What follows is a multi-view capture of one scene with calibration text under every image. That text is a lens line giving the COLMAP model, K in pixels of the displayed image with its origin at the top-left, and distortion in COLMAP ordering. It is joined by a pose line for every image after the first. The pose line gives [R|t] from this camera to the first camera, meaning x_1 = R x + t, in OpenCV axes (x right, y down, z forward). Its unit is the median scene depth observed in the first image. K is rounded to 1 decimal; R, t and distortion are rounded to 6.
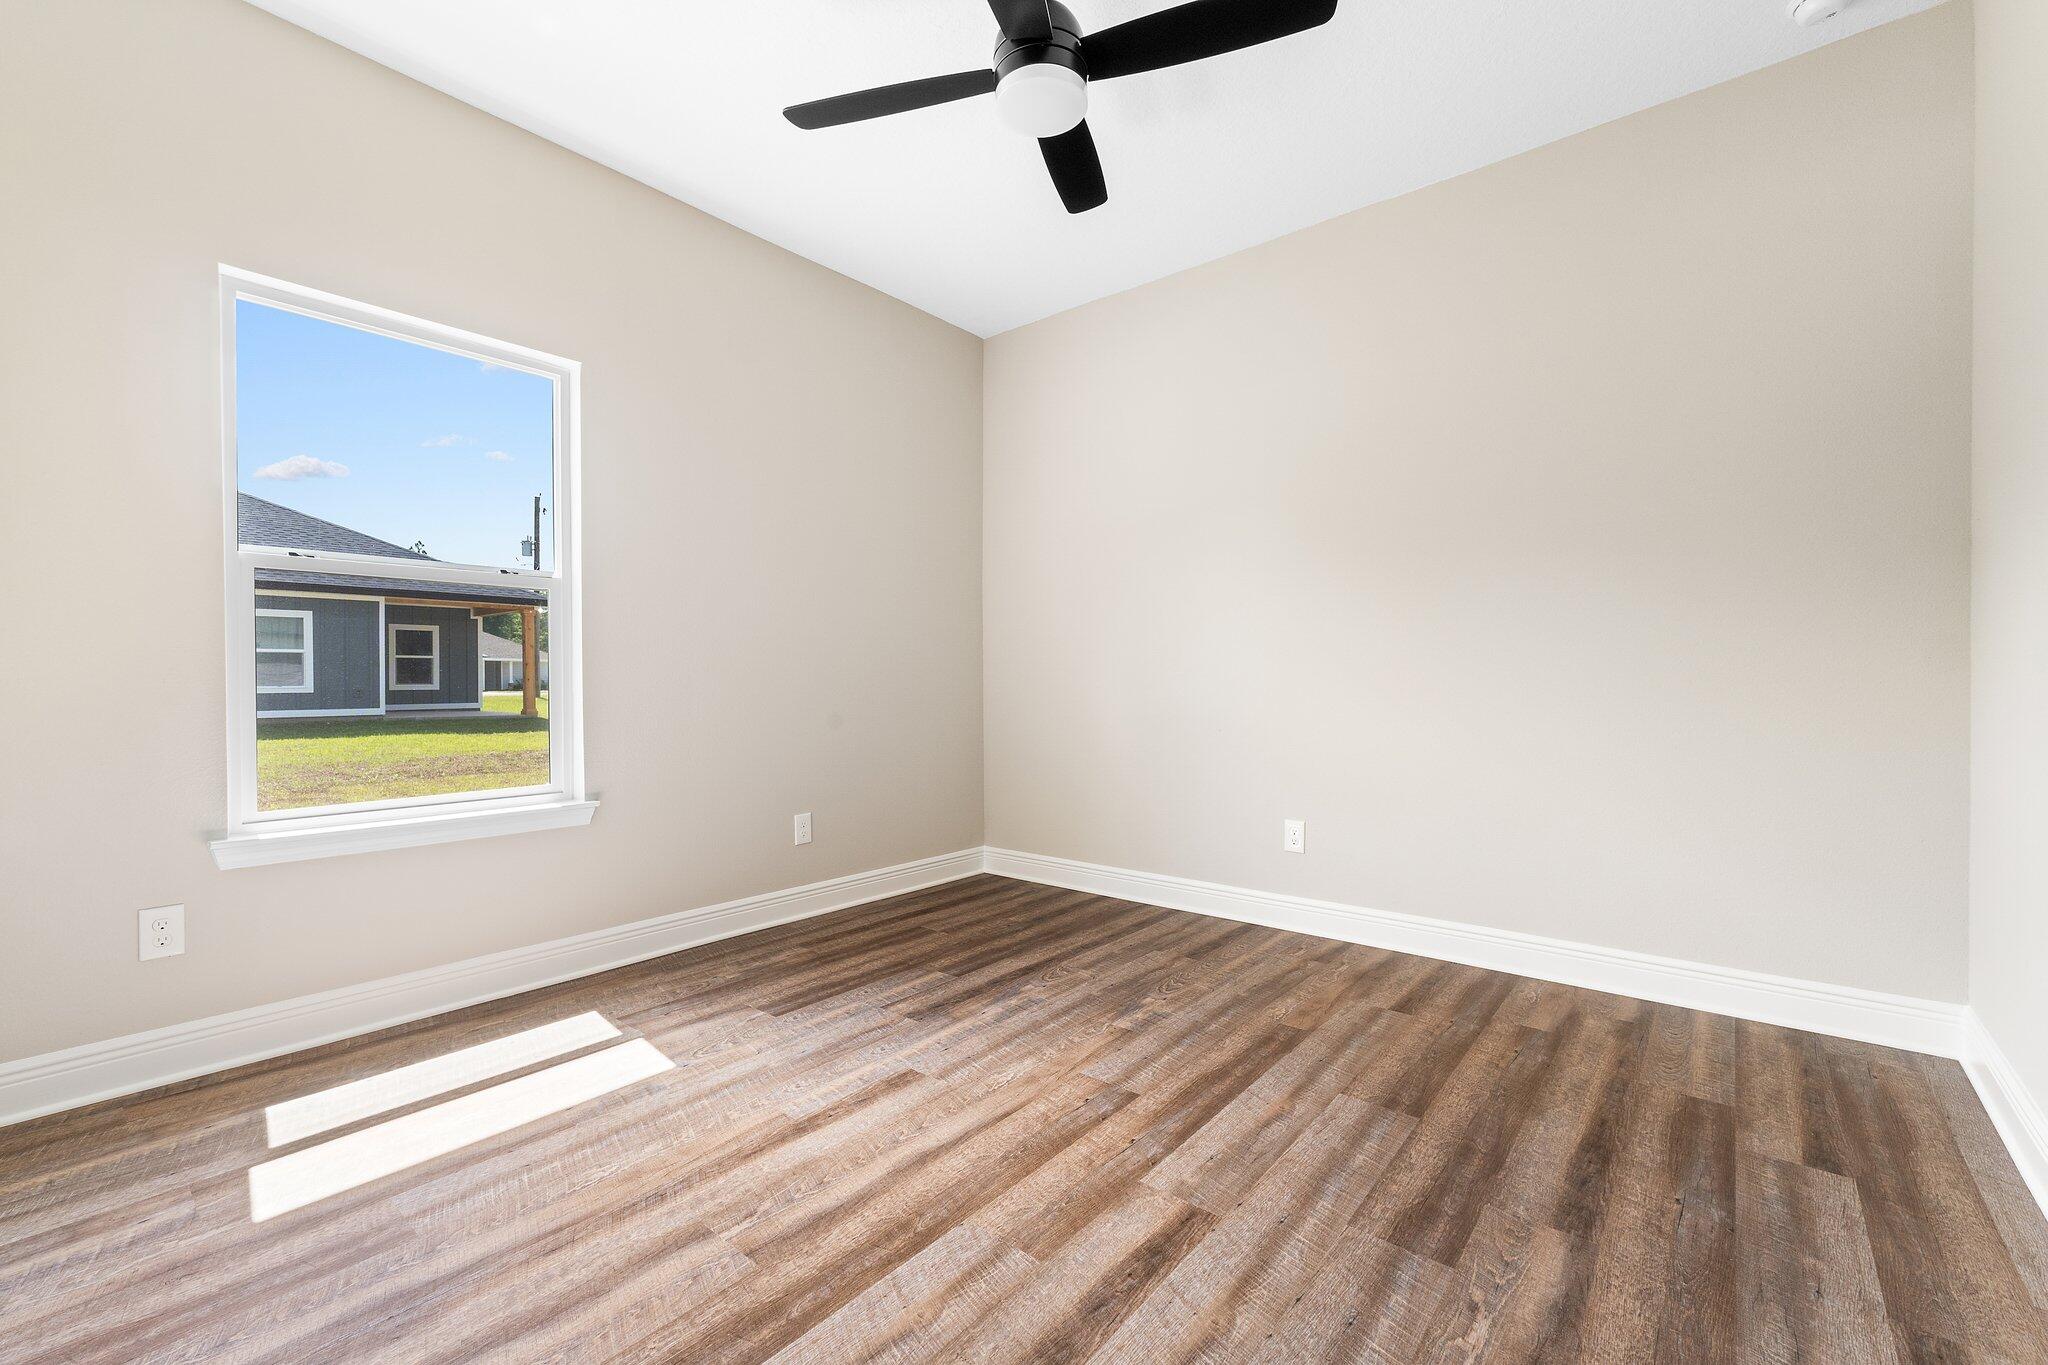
lens RADIAL K [[855.7, 0, 1020.4], [0, 855.7, 677.3], [0, 0, 1]] dist [0.004132, 0.000604]
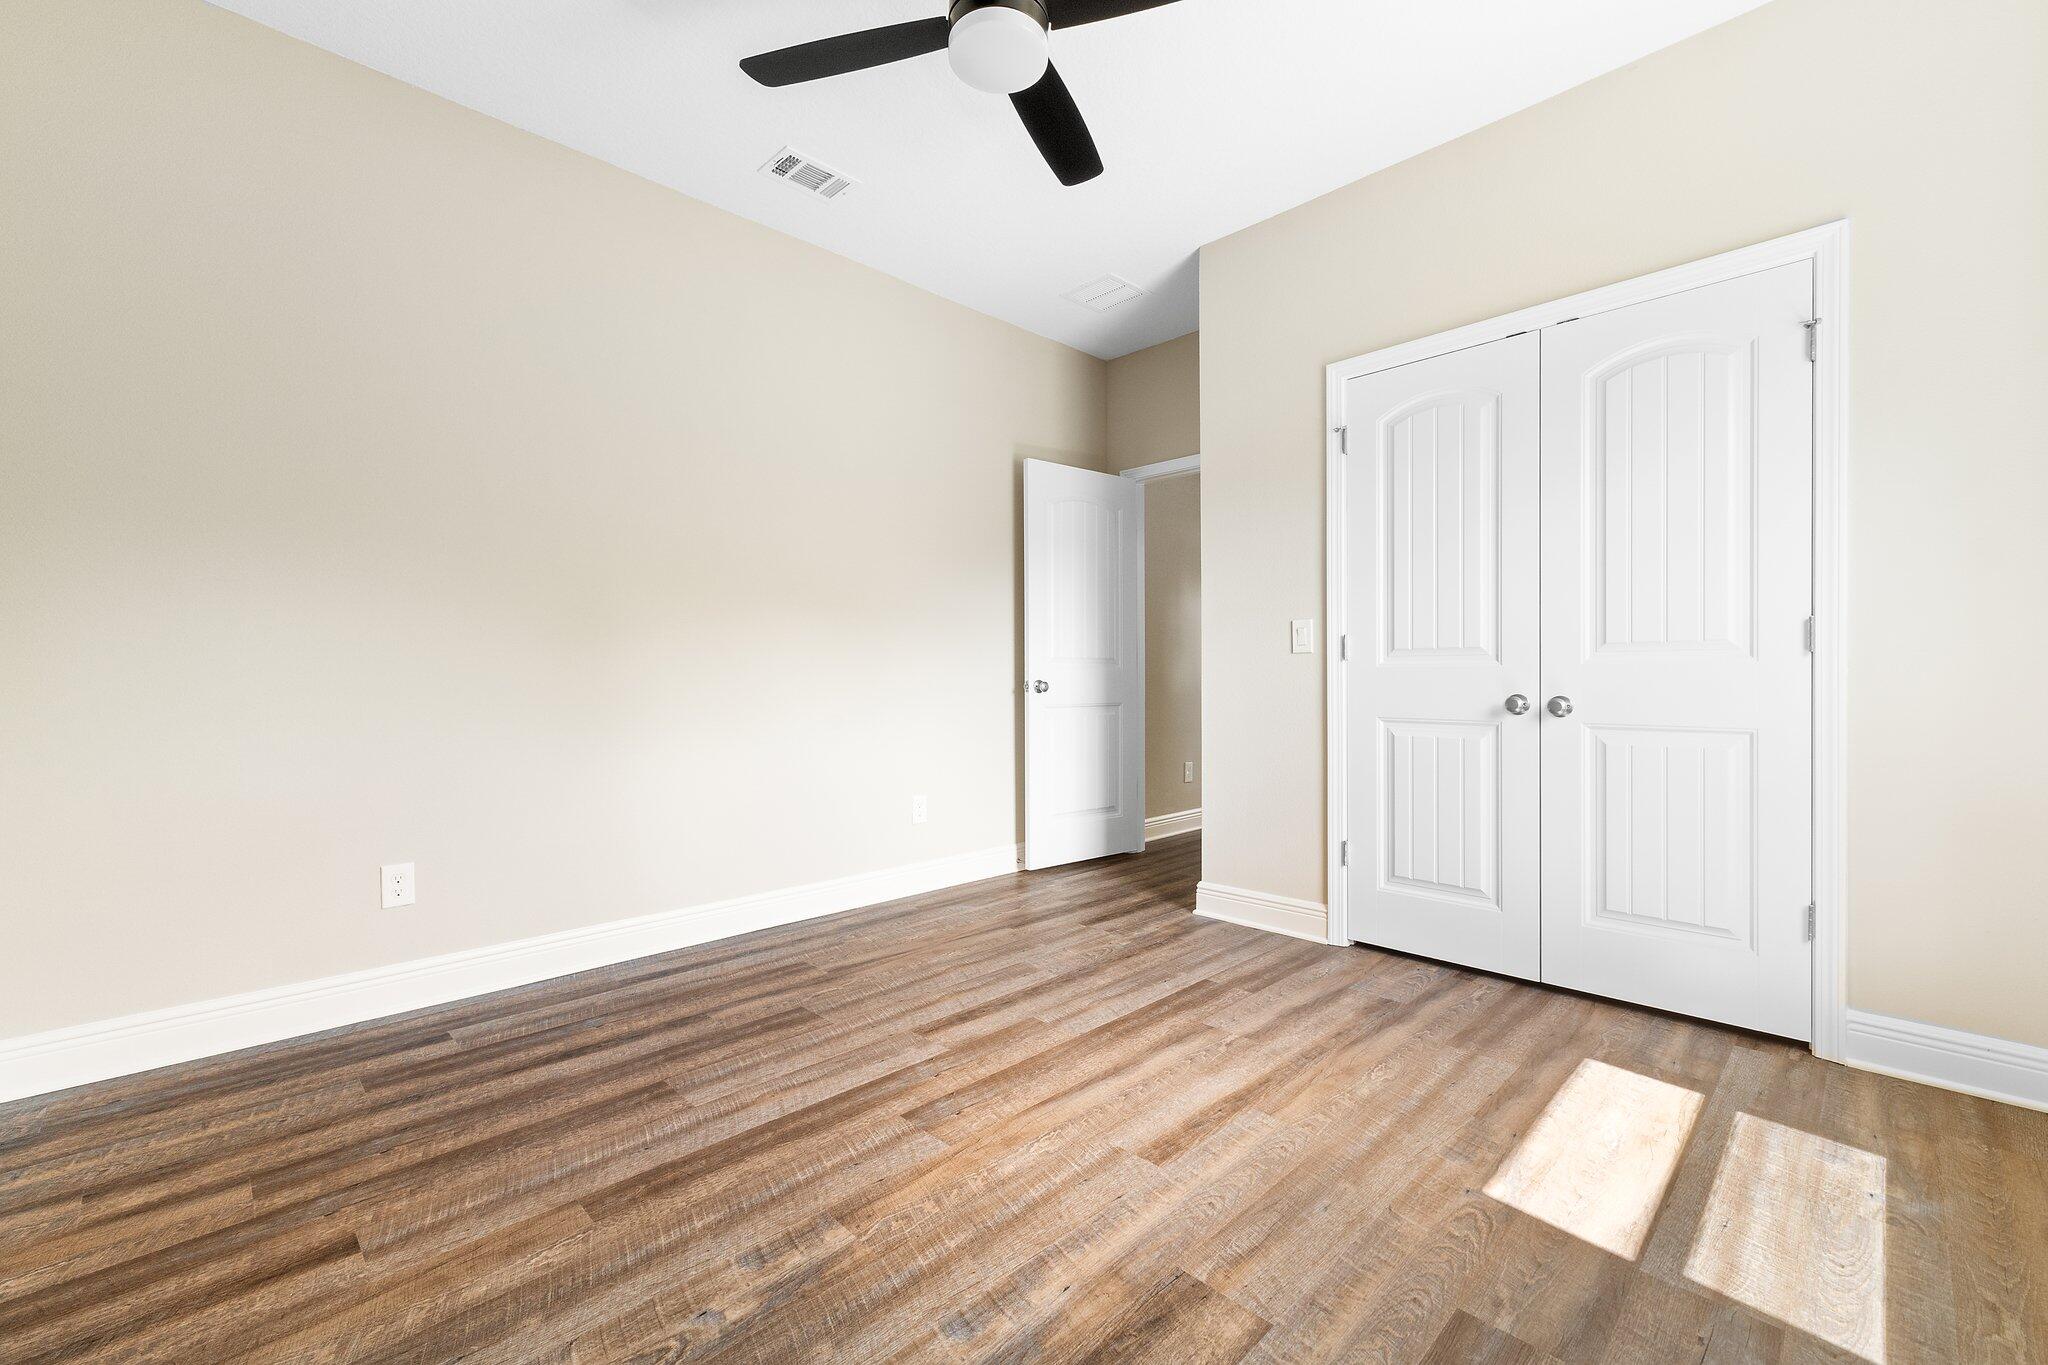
lens RADIAL K [[855.7, 0, 1020.4], [0, 855.7, 677.3], [0, 0, 1]] dist [0.004132, 0.000604]
pose [[-0.995189, 0.004179, 0.097887, -0.090319], [0.004165, 0.999991, -0.000341, 0.007194], [-0.097887, 0.000068, -0.995197, 2.019894]]
